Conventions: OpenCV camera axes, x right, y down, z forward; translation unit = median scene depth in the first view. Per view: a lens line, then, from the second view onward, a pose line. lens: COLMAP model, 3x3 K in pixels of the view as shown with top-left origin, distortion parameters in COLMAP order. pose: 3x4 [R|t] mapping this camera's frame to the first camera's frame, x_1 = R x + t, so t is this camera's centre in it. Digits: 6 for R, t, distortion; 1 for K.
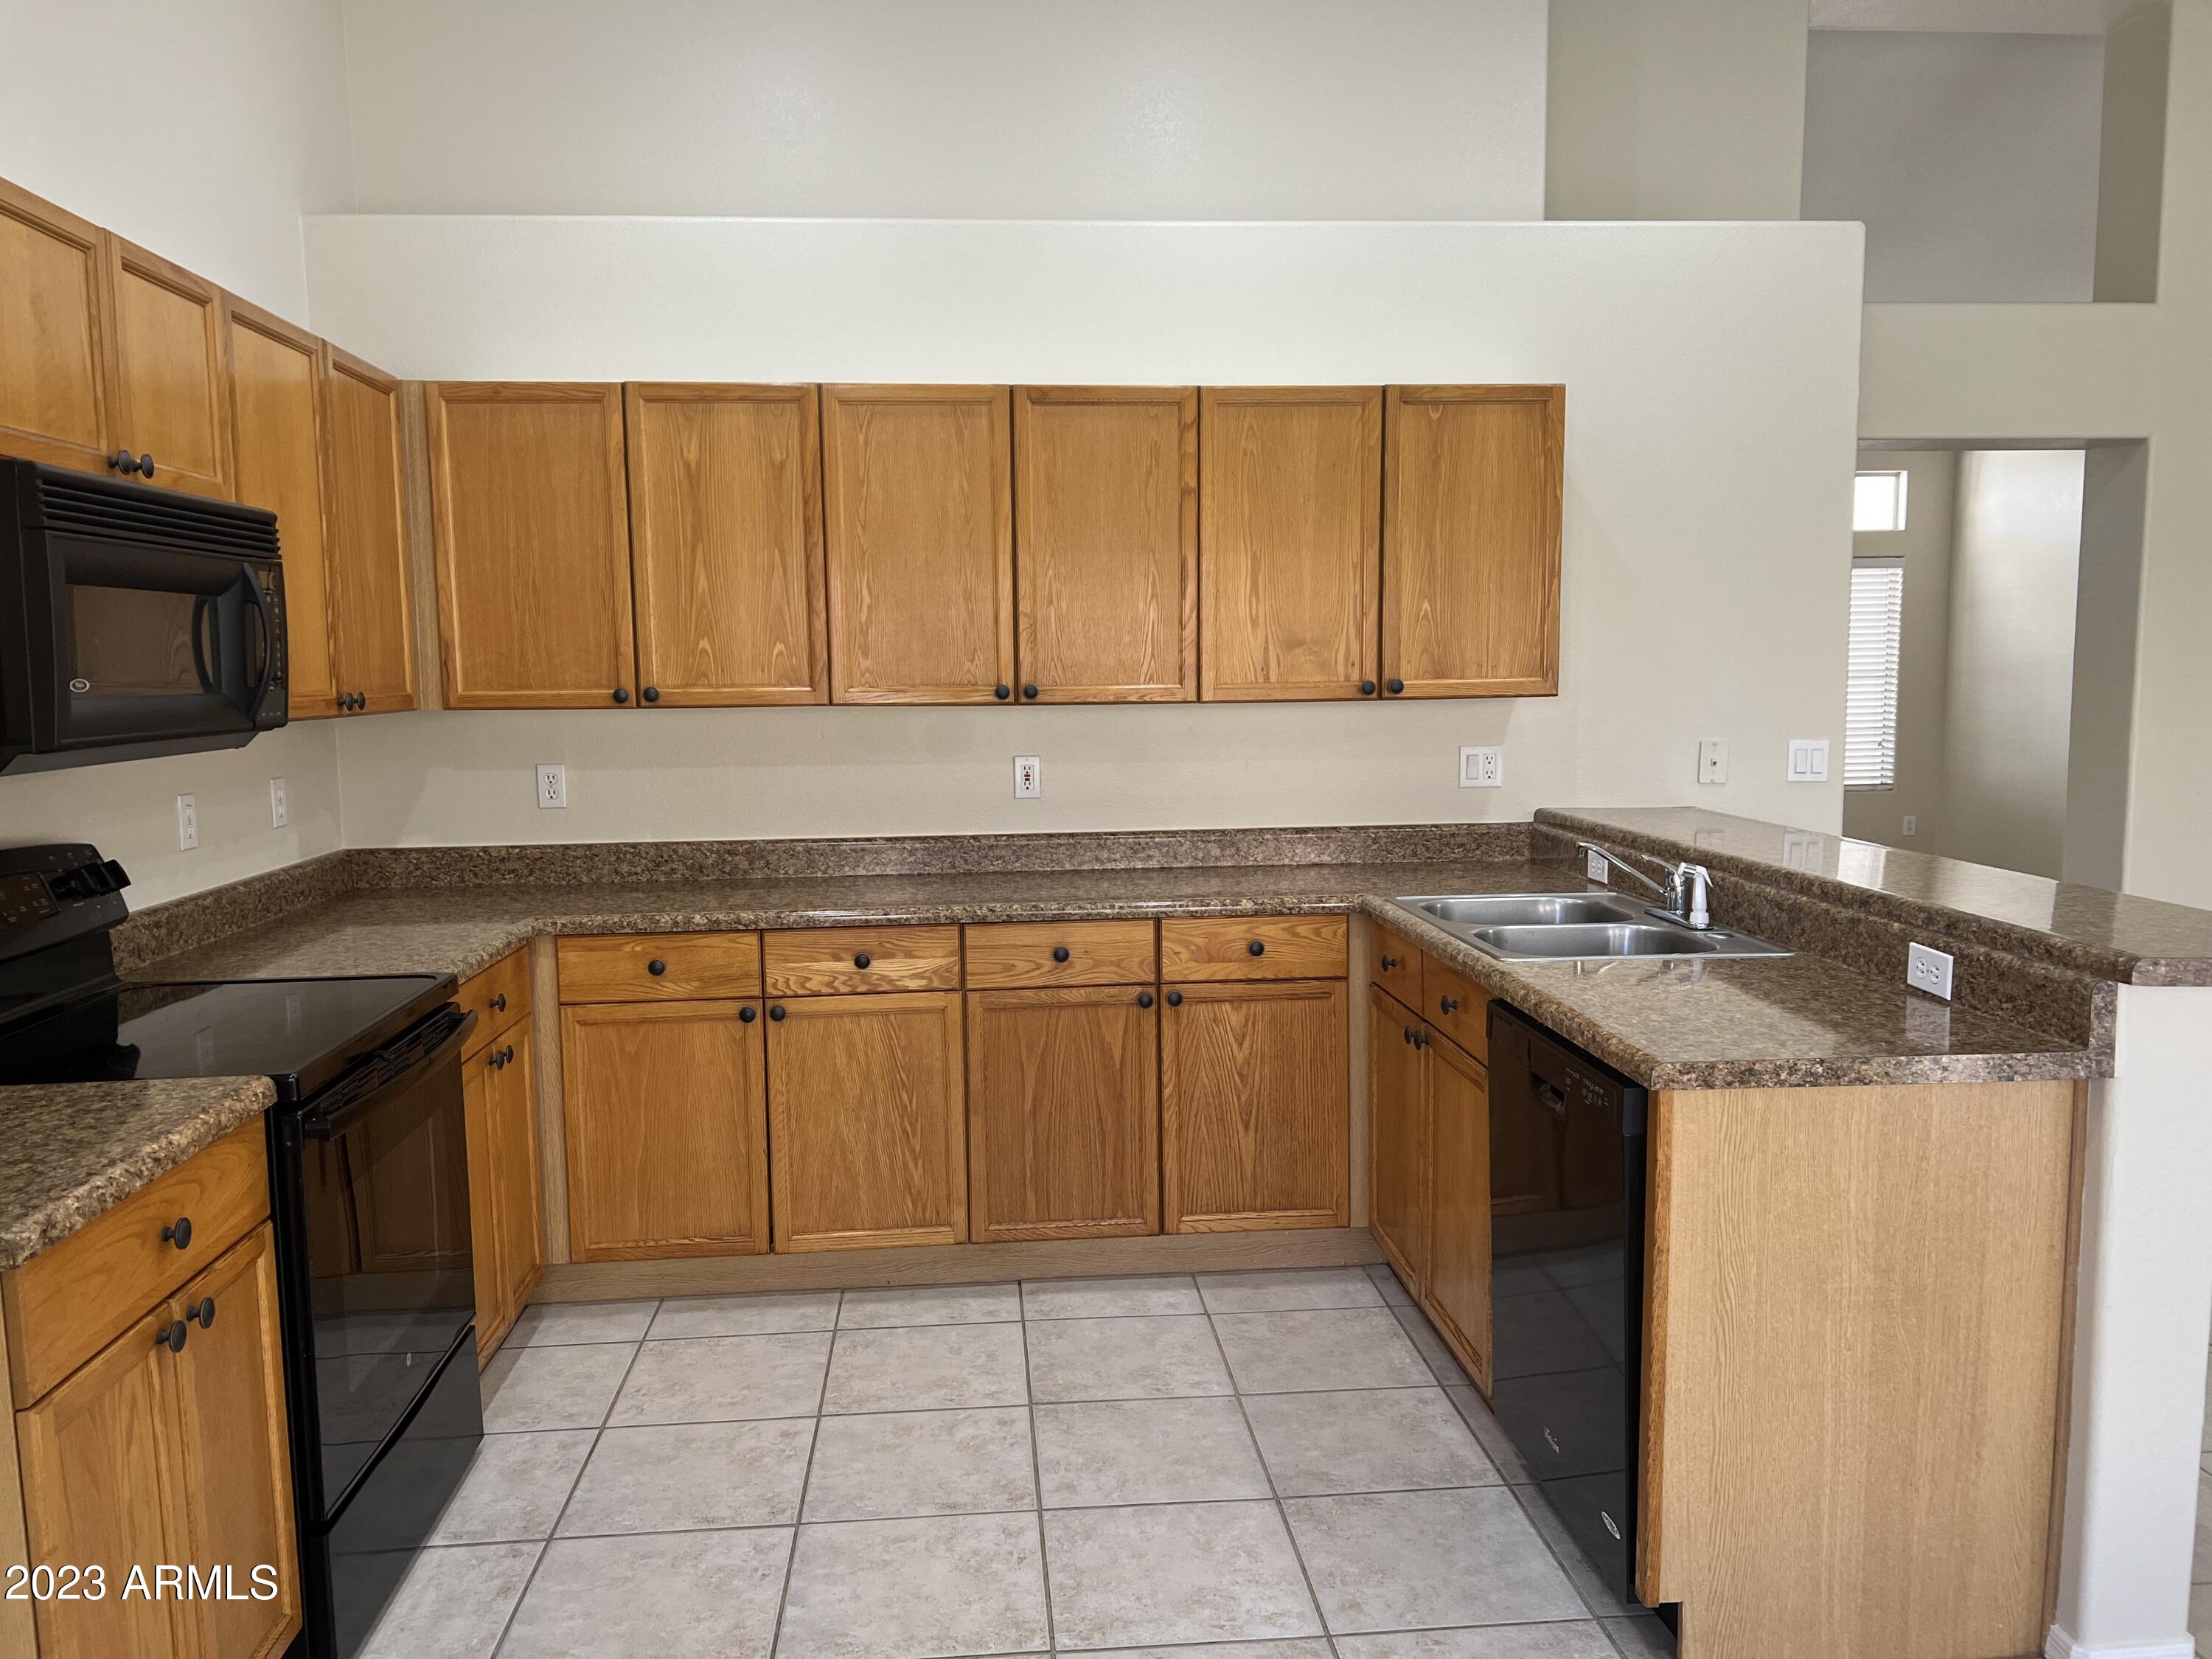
lens RADIAL K [[1686.0, 0, 1115.5], [0, 1686.0, 861.6], [0, 0, 1]] dist [0.144523, -0.224610]
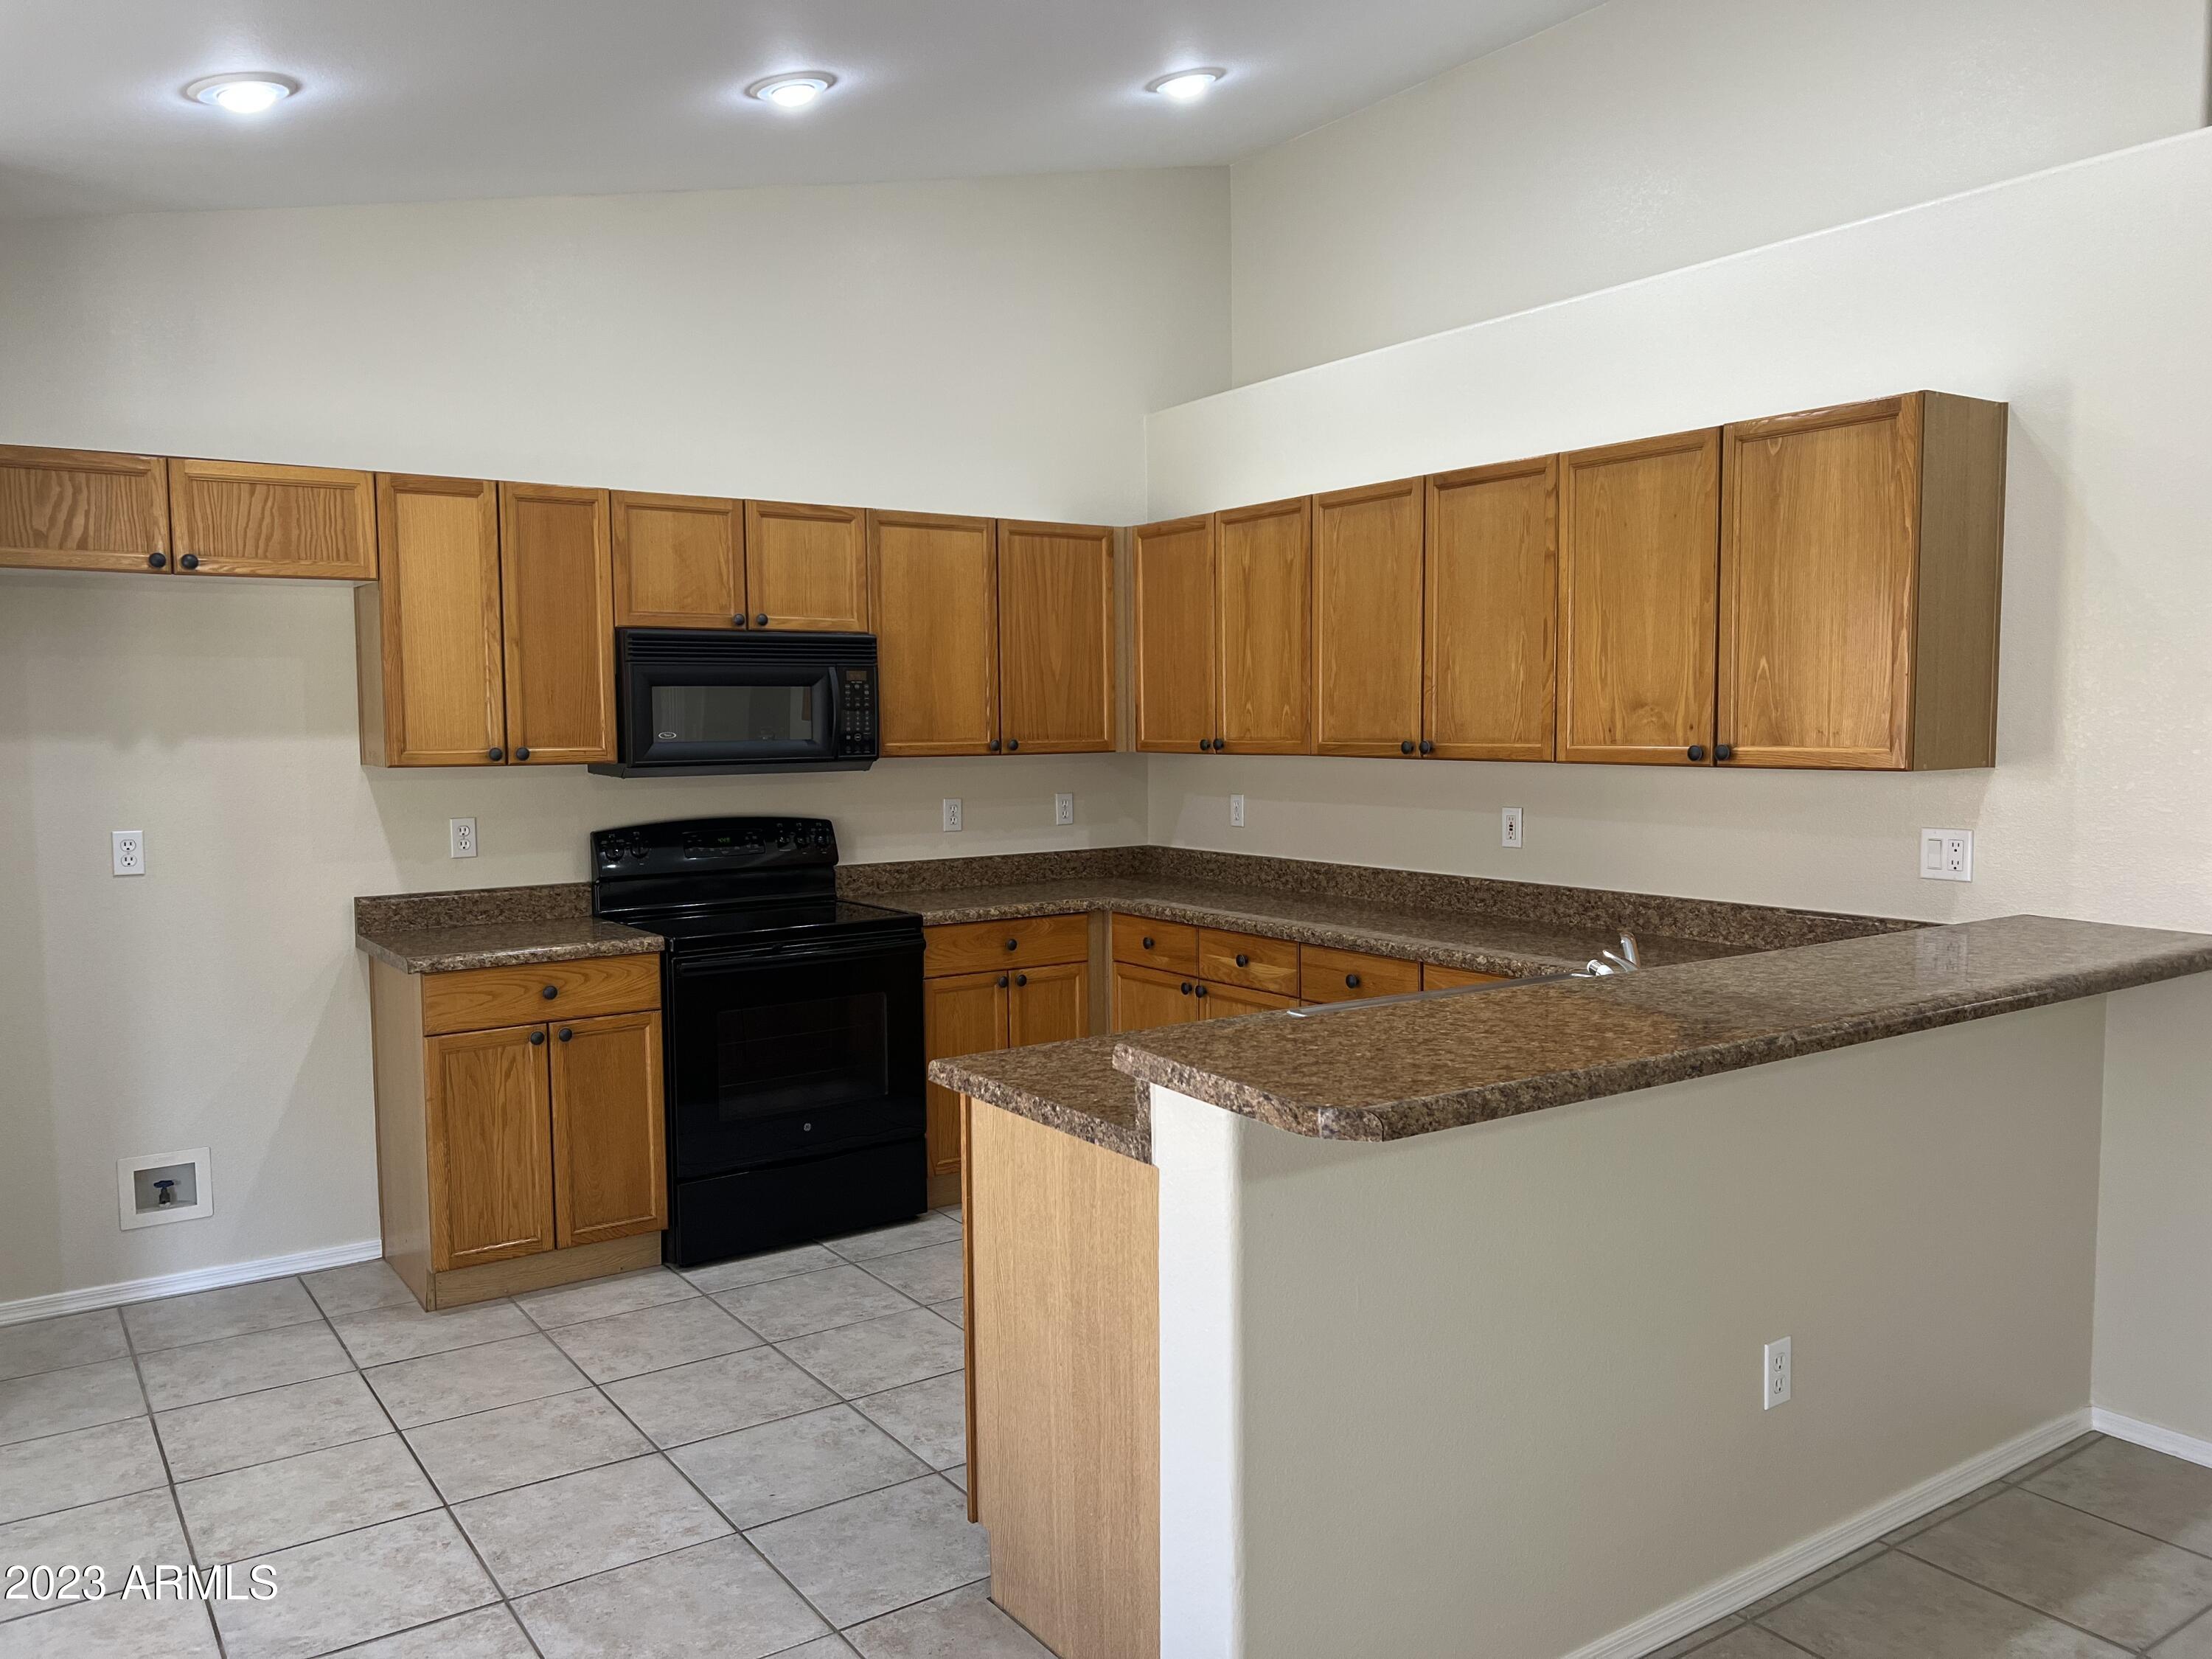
lens RADIAL K [[1686.0, 0, 1115.5], [0, 1686.0, 861.6], [0, 0, 1]] dist [0.144523, -0.224610]
pose [[0.490253, 0.085685, -0.867358, 0.843321], [-0.100549, 0.994072, 0.041370, -0.053742], [0.865761, 0.066930, 0.495962, 0.287672]]
